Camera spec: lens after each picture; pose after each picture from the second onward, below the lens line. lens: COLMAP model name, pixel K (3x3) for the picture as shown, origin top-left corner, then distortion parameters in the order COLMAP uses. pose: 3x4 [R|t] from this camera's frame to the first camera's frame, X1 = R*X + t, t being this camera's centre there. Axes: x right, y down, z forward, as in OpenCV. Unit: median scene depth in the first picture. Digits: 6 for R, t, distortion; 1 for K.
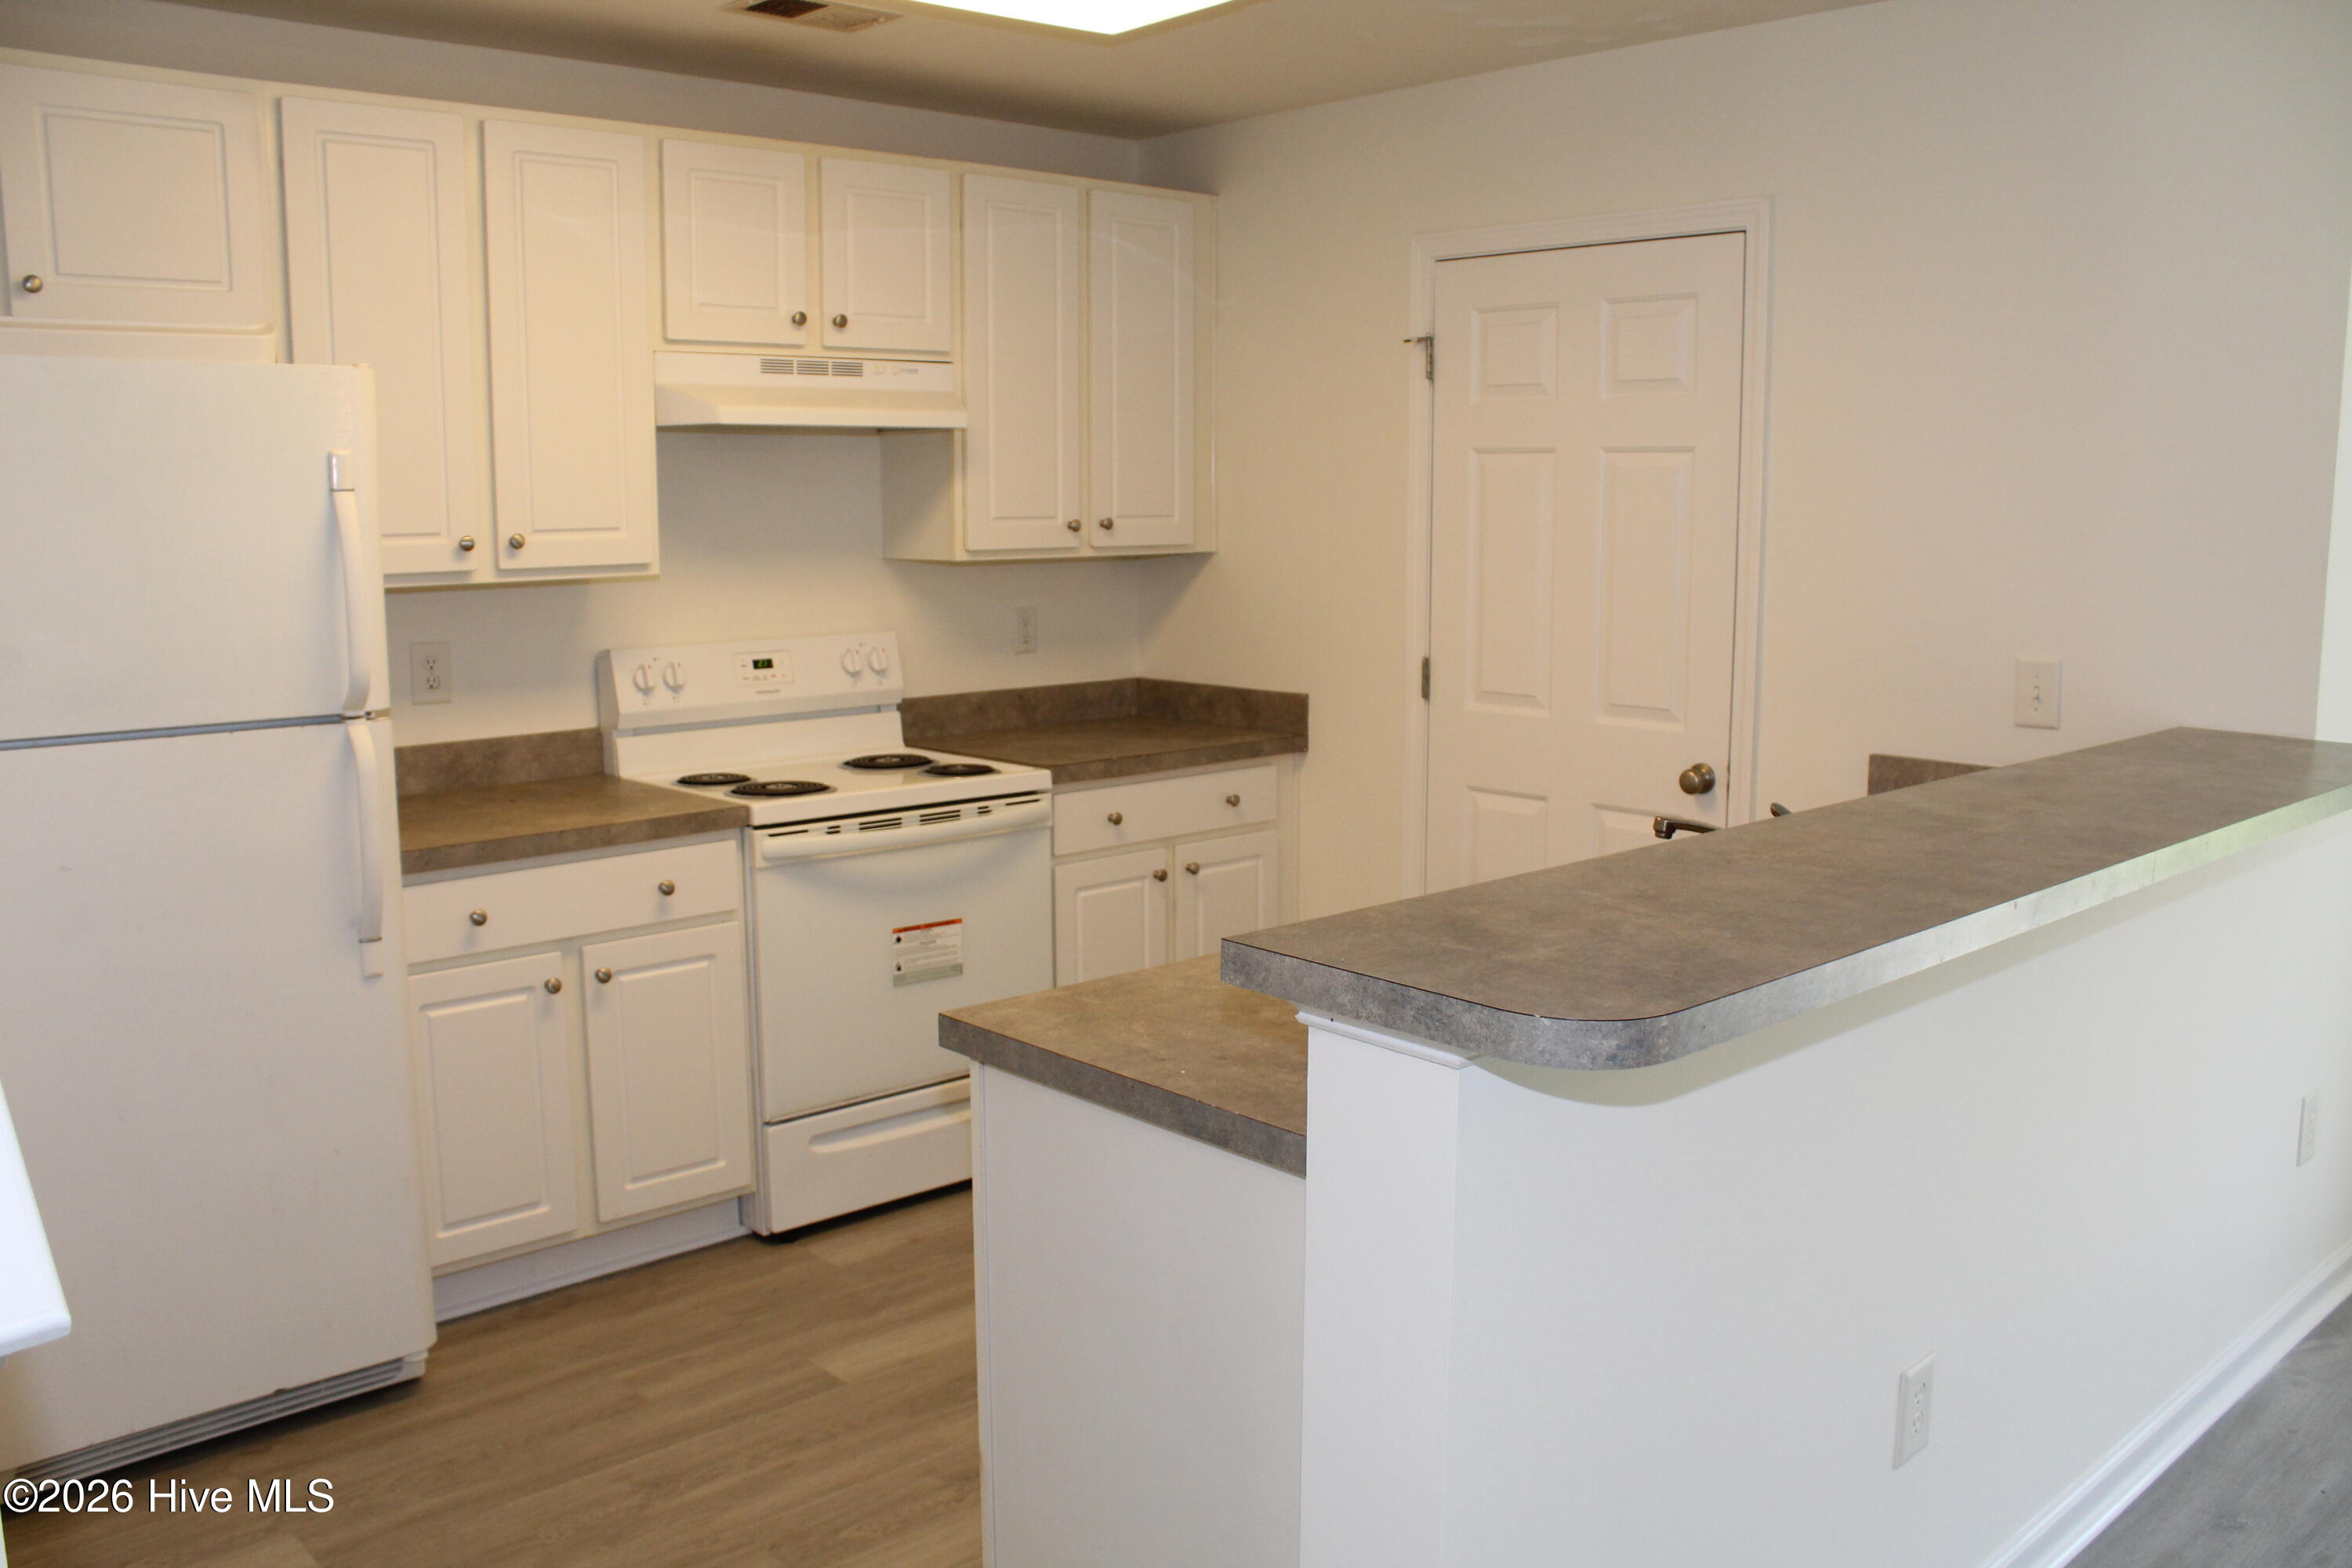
lens RADIAL K [[1962.0, 0, 1174.7], [0, 1962.0, 793.7], [0, 0, 1]] dist [-0.149648, 0.114924]
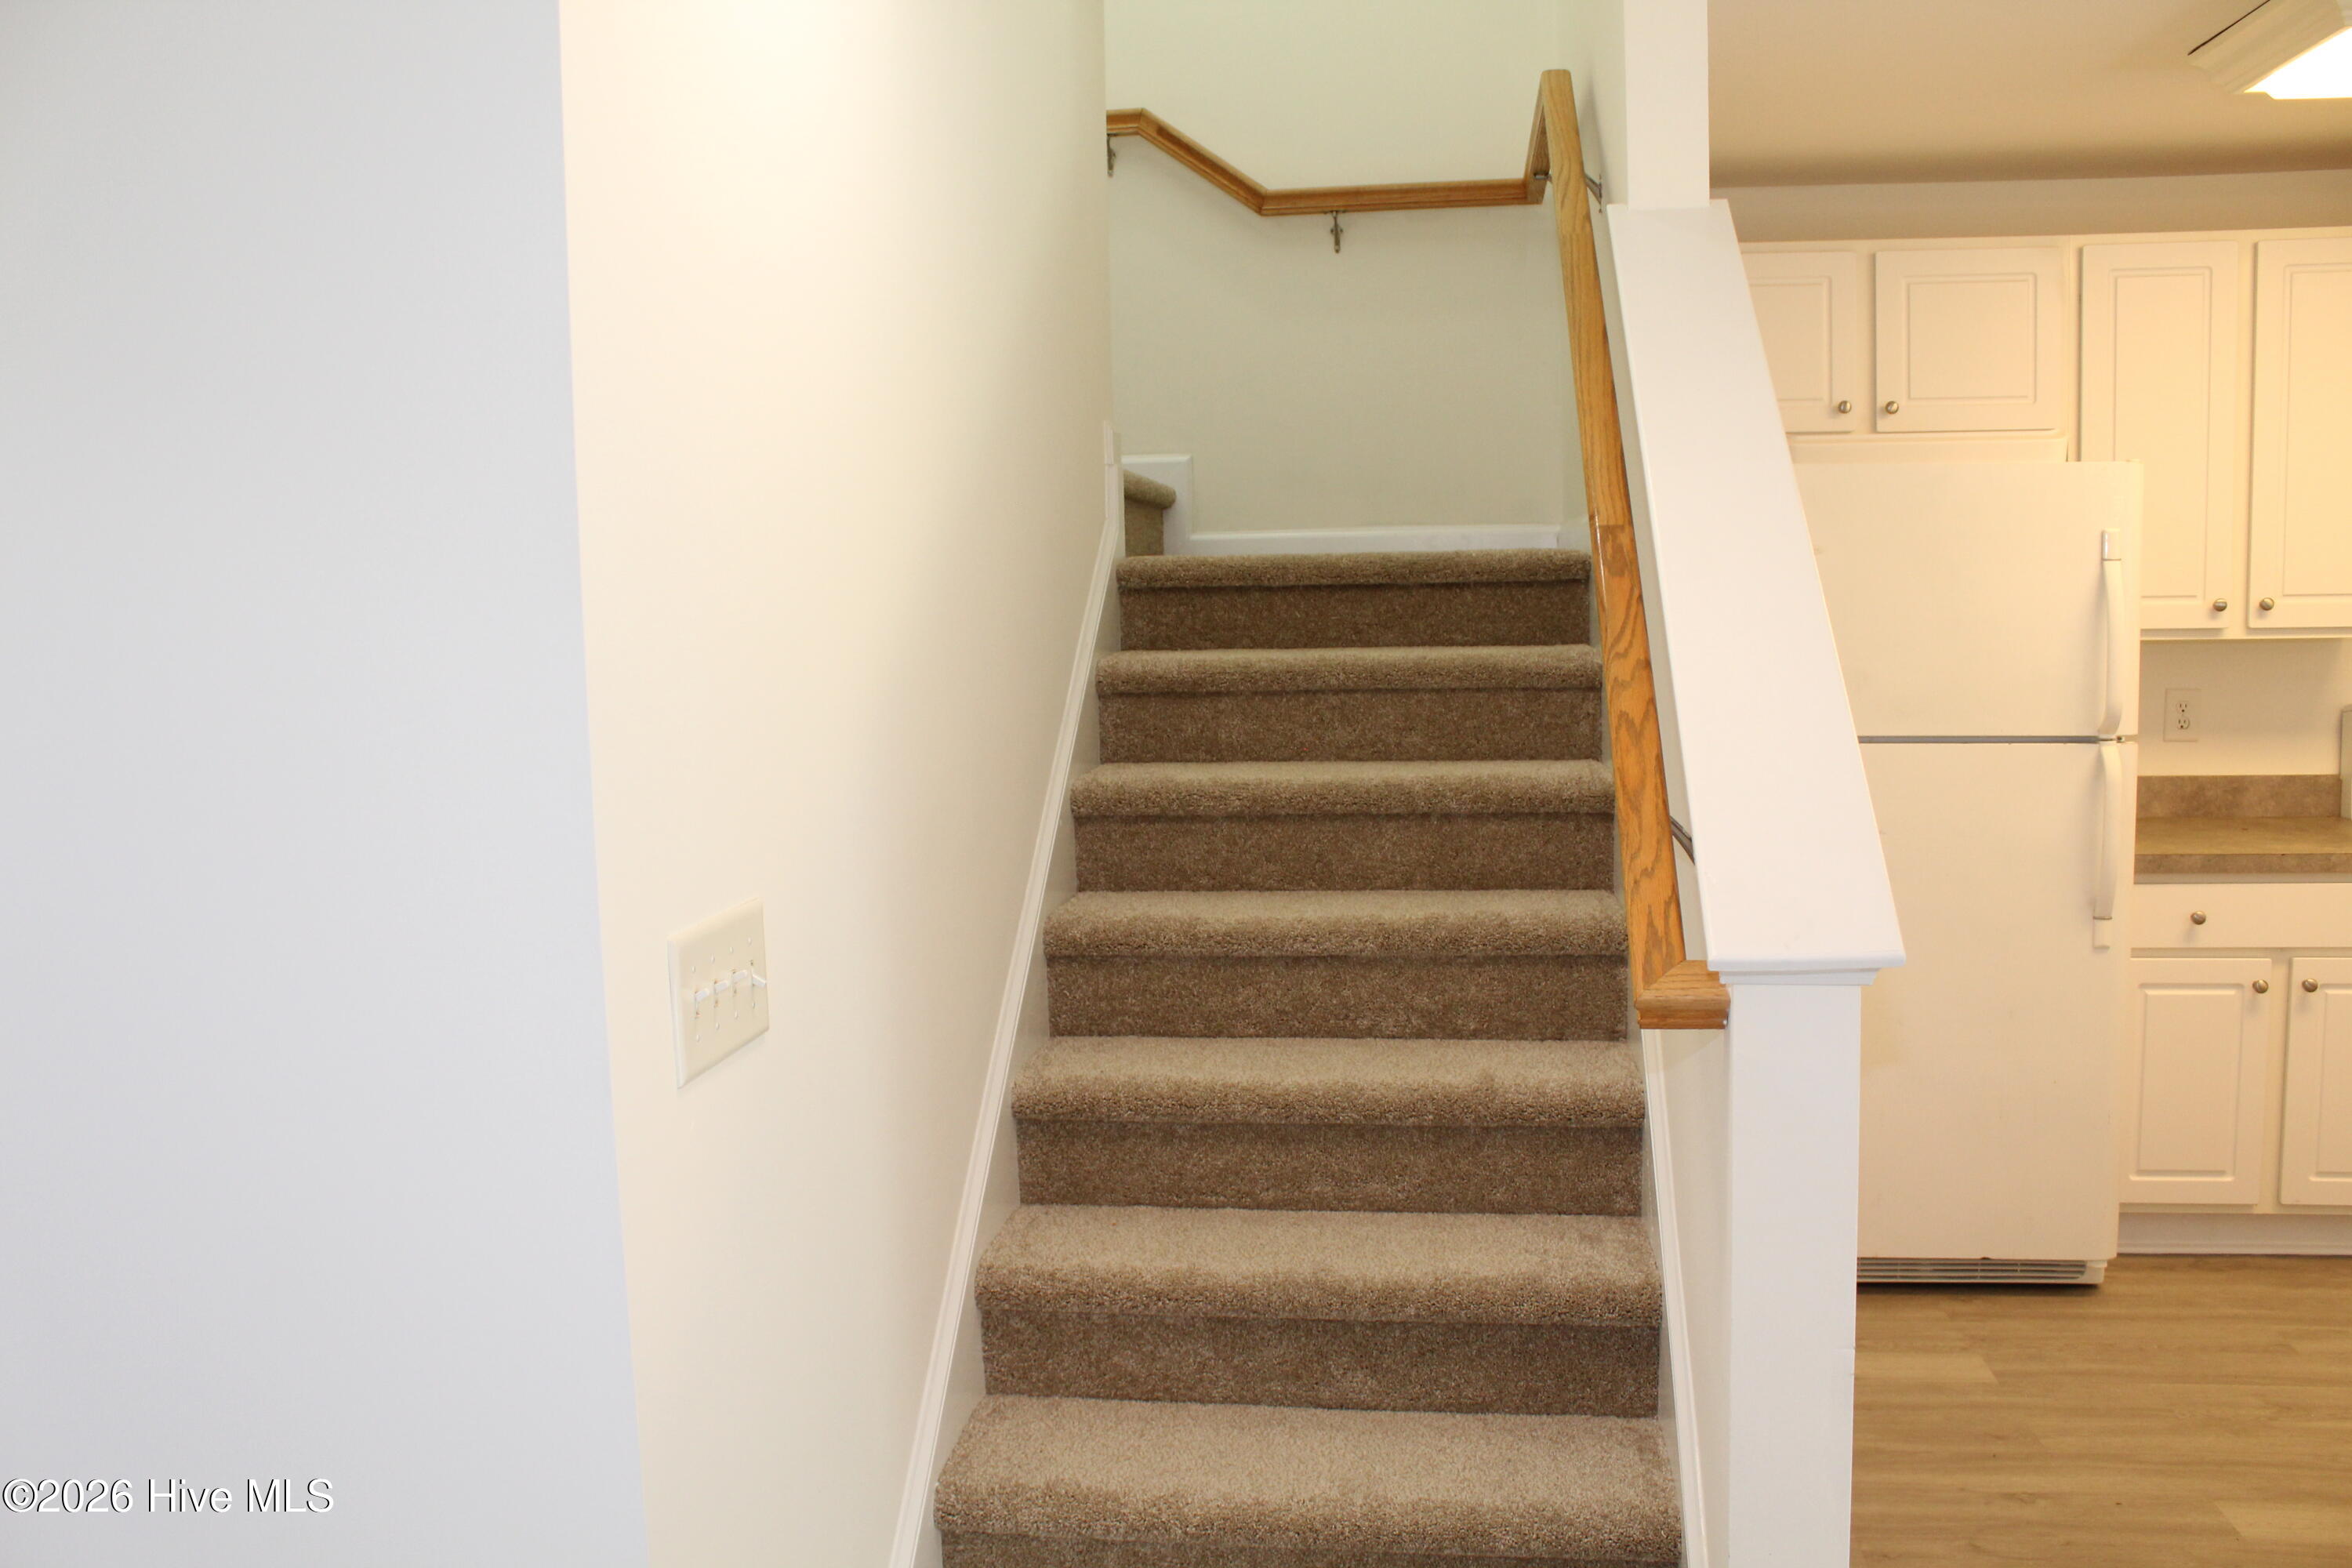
lens RADIAL K [[1962.0, 0, 1154.0], [0, 1962.0, 772.3], [0, 0, 1]] dist [-0.149648, 0.114924]
pose [[0.632500, 0.064477, -0.771872, 0.125557], [-0.100369, 0.994950, 0.000865, 0.038276], [0.768030, 0.076925, 0.635777, -0.242487]]
